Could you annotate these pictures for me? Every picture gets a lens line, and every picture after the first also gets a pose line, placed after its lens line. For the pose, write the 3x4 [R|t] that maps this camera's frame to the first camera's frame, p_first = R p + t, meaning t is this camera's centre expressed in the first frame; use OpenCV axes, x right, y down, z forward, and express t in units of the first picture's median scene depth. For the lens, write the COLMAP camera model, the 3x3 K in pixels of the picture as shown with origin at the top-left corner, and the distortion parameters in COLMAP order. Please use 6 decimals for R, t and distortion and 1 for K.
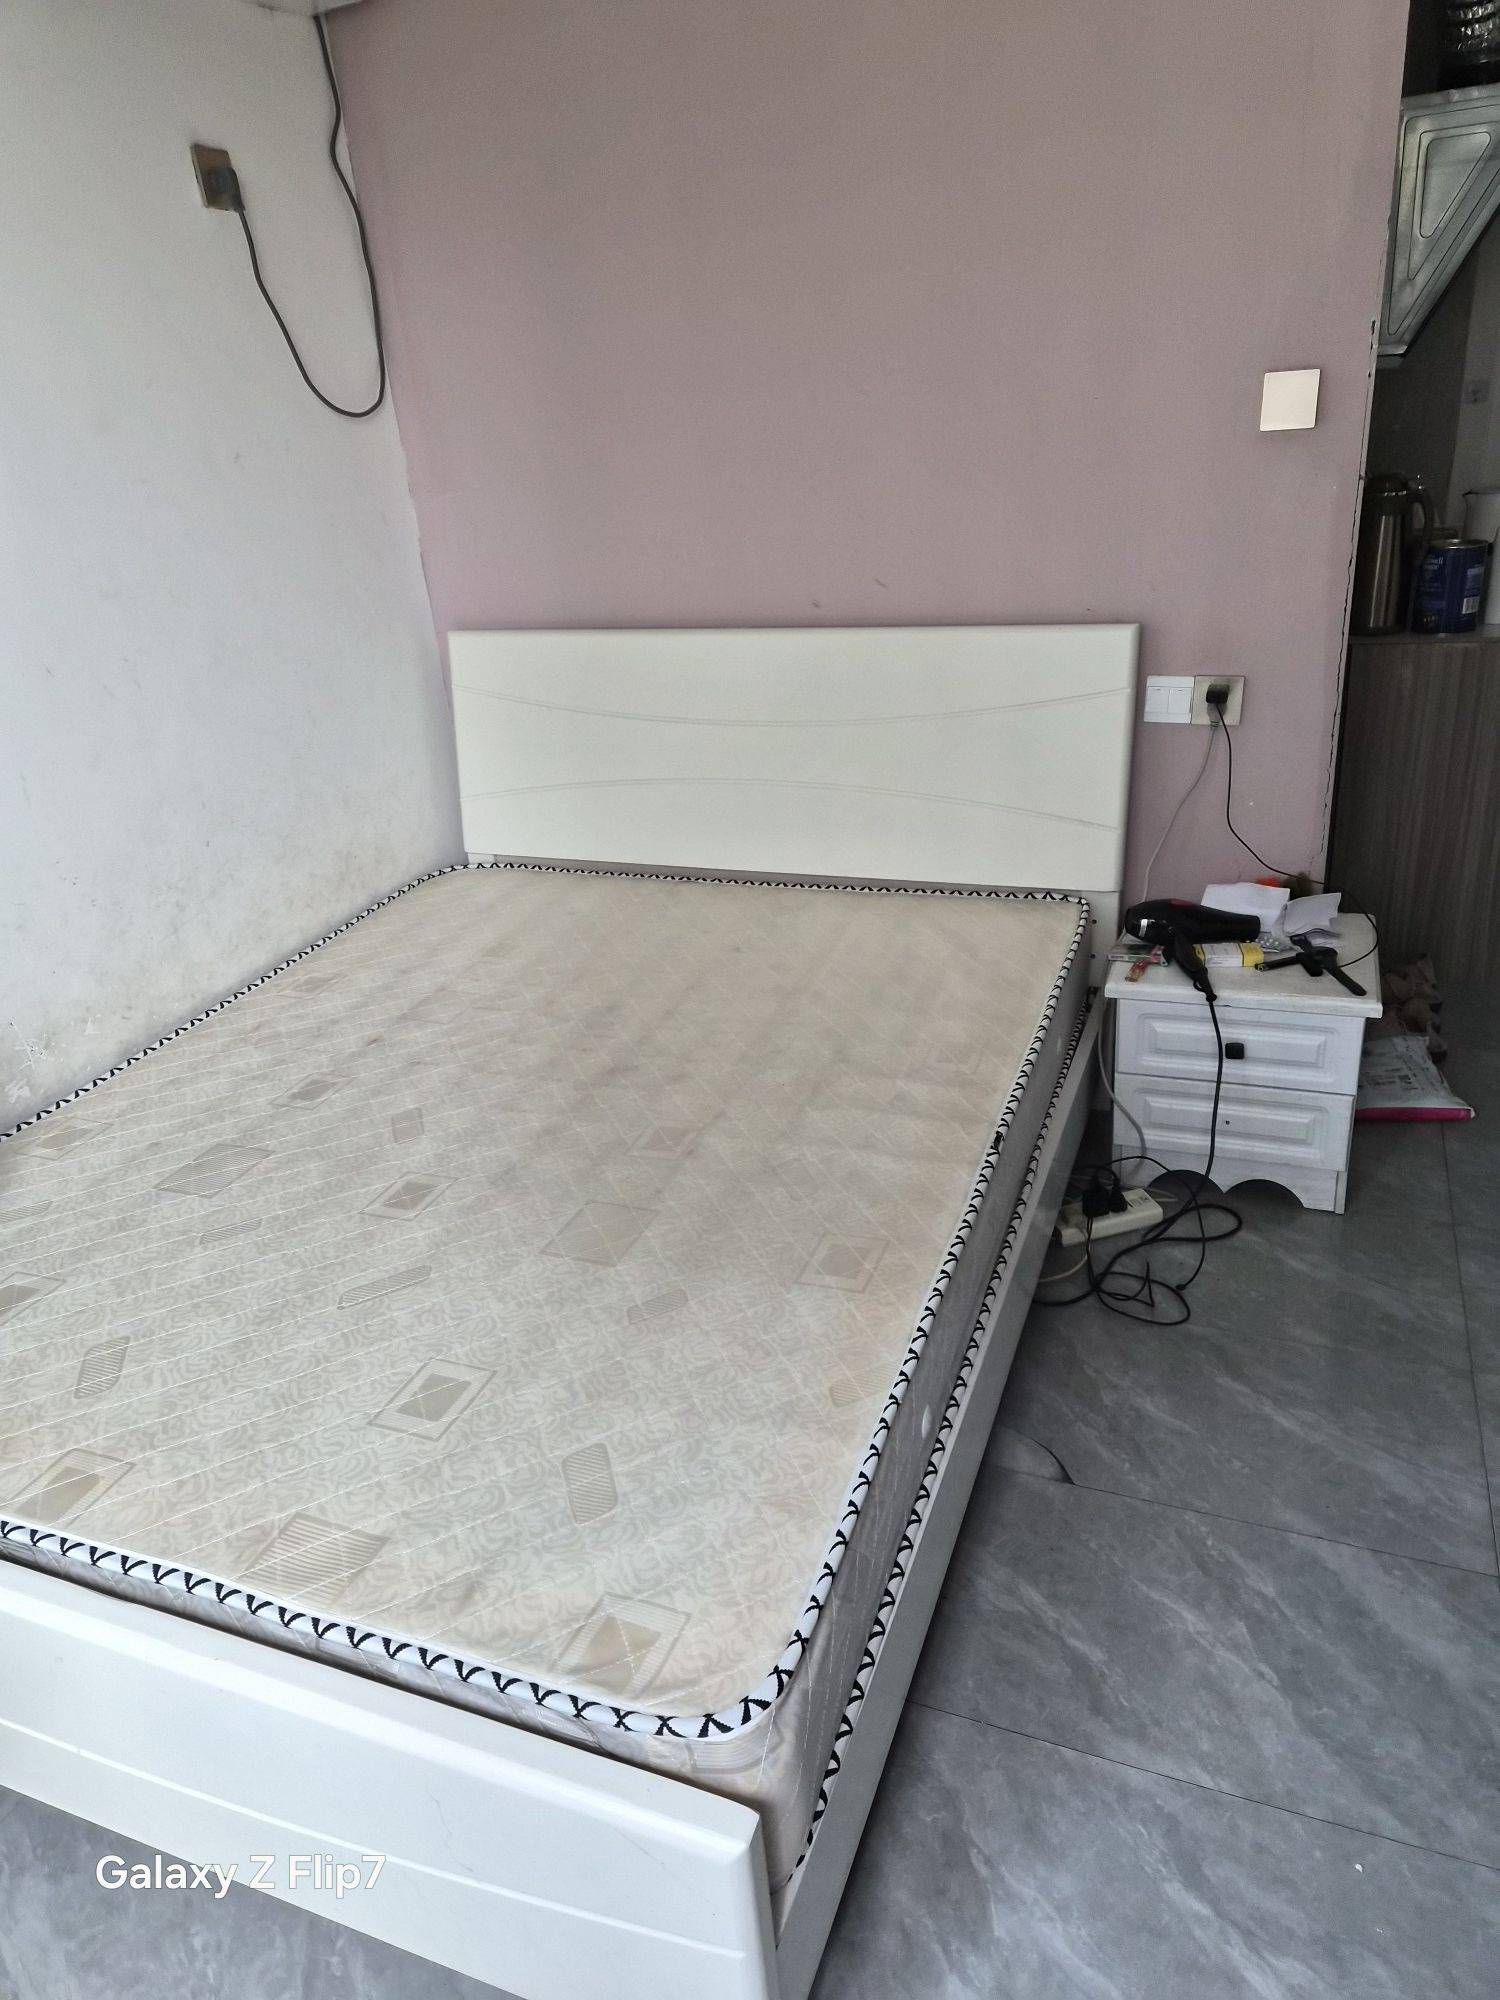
lens RADIAL K [[1333.3, 0, 758.3], [0, 1333.3, 1005.7], [0, 0, 1]] dist [0.067092, -0.067306]
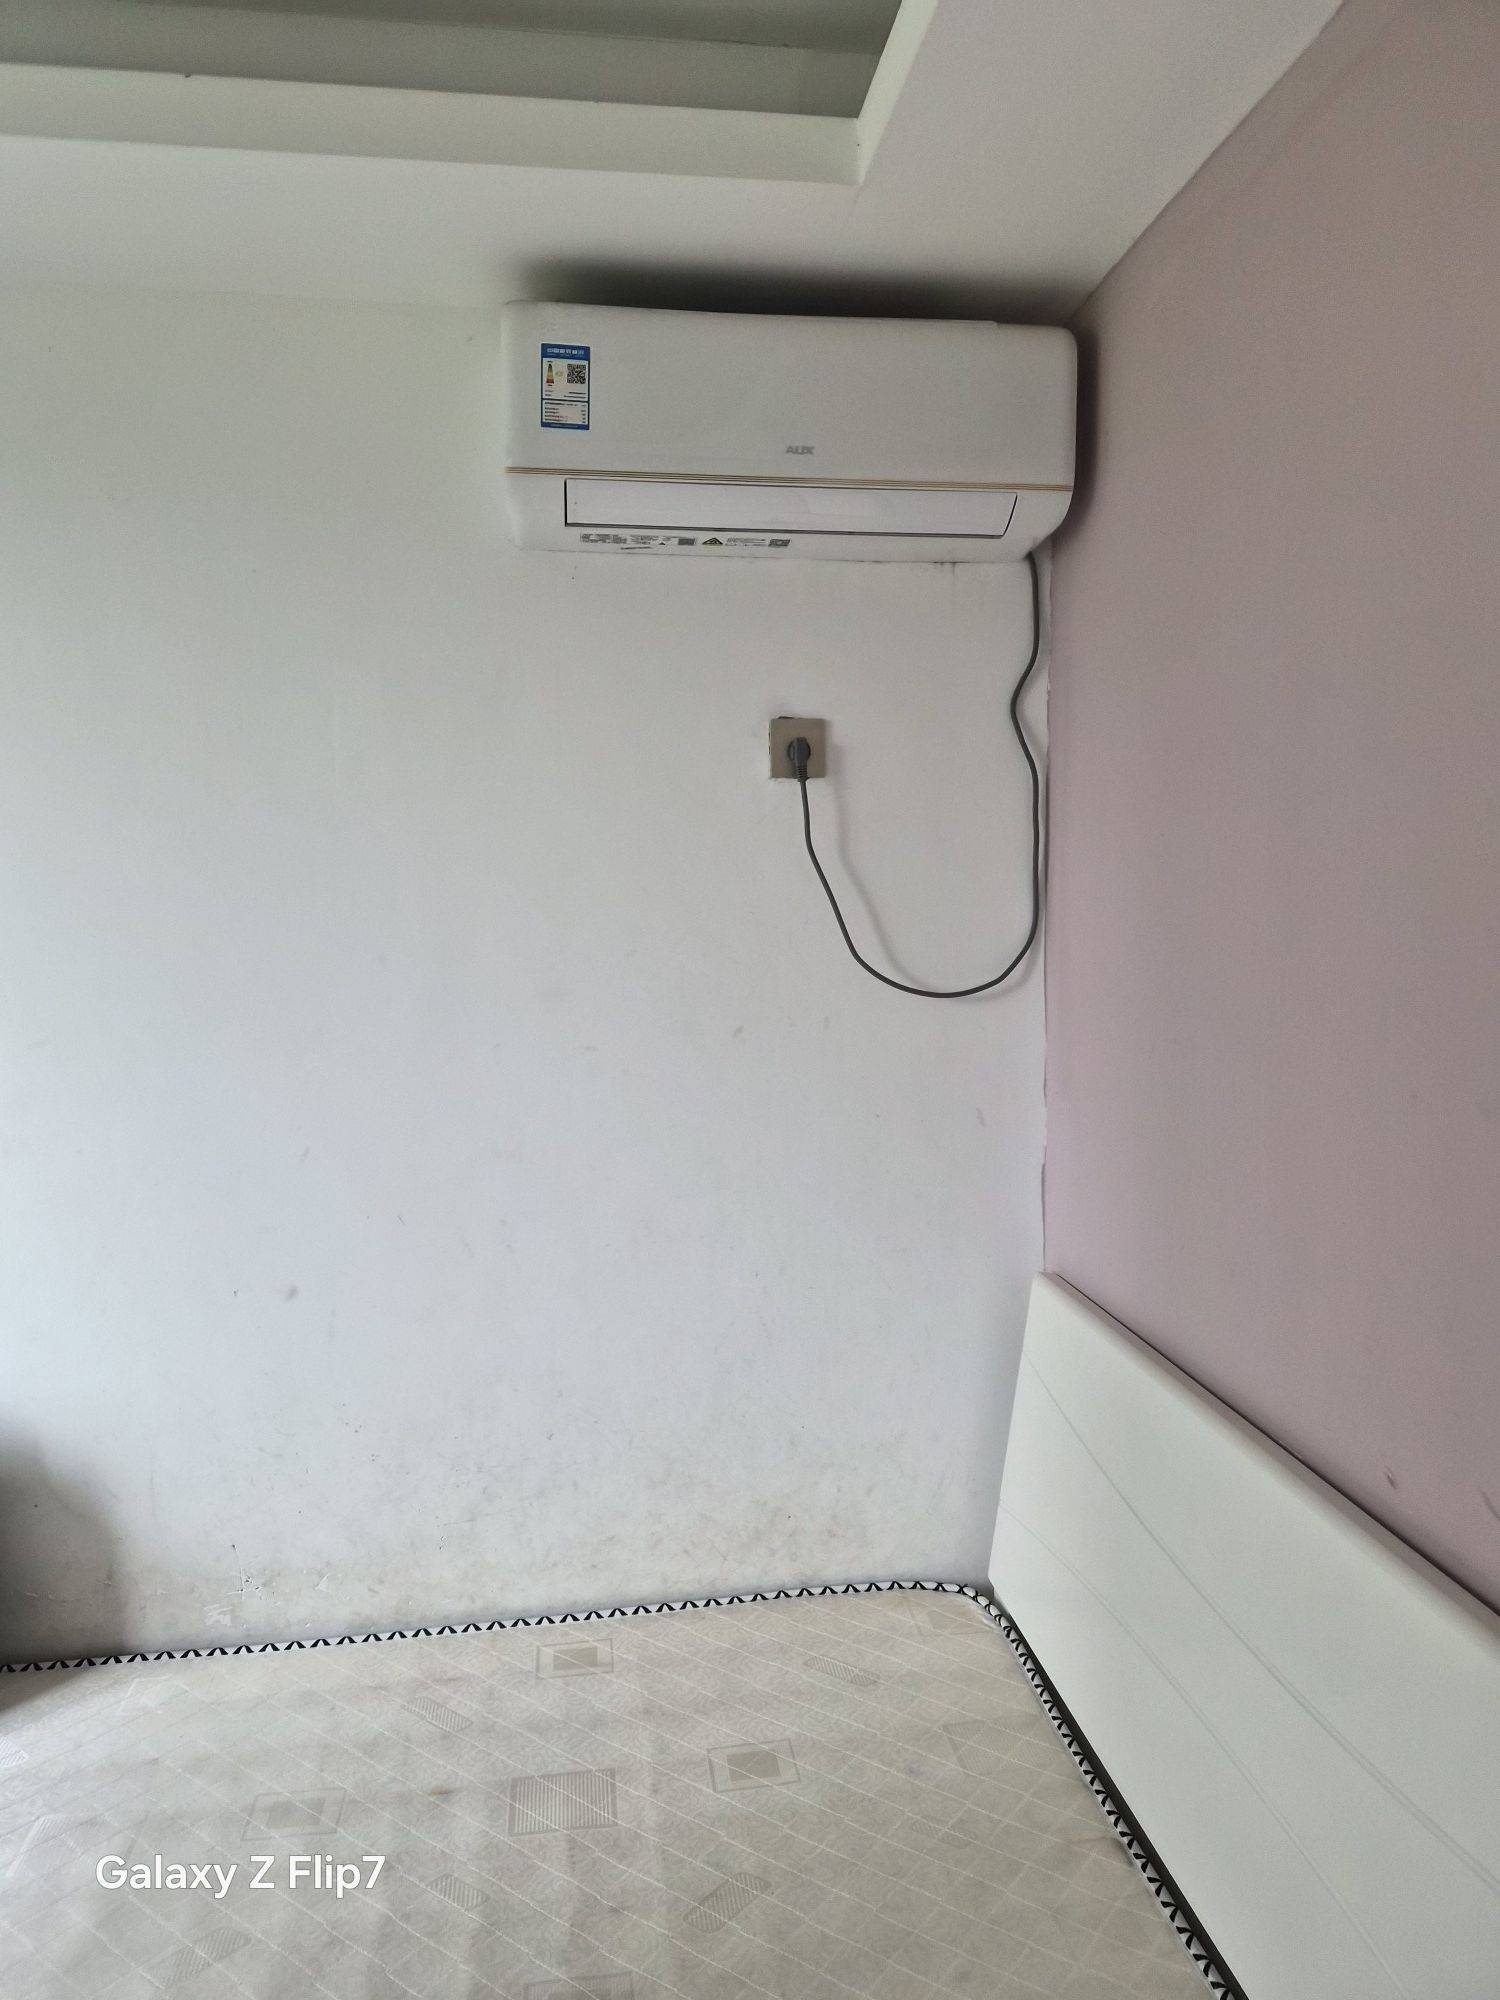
lens RADIAL K [[1333.3, 0, 758.3], [0, 1333.3, 1005.7], [0, 0, 1]] dist [0.067092, -0.067306]
pose [[0.480520, 0.141272, -0.865531, 0.795103], [-0.393578, 0.916707, -0.068880, -0.814496], [0.783707, 0.373752, 0.496097, 1.284792]]
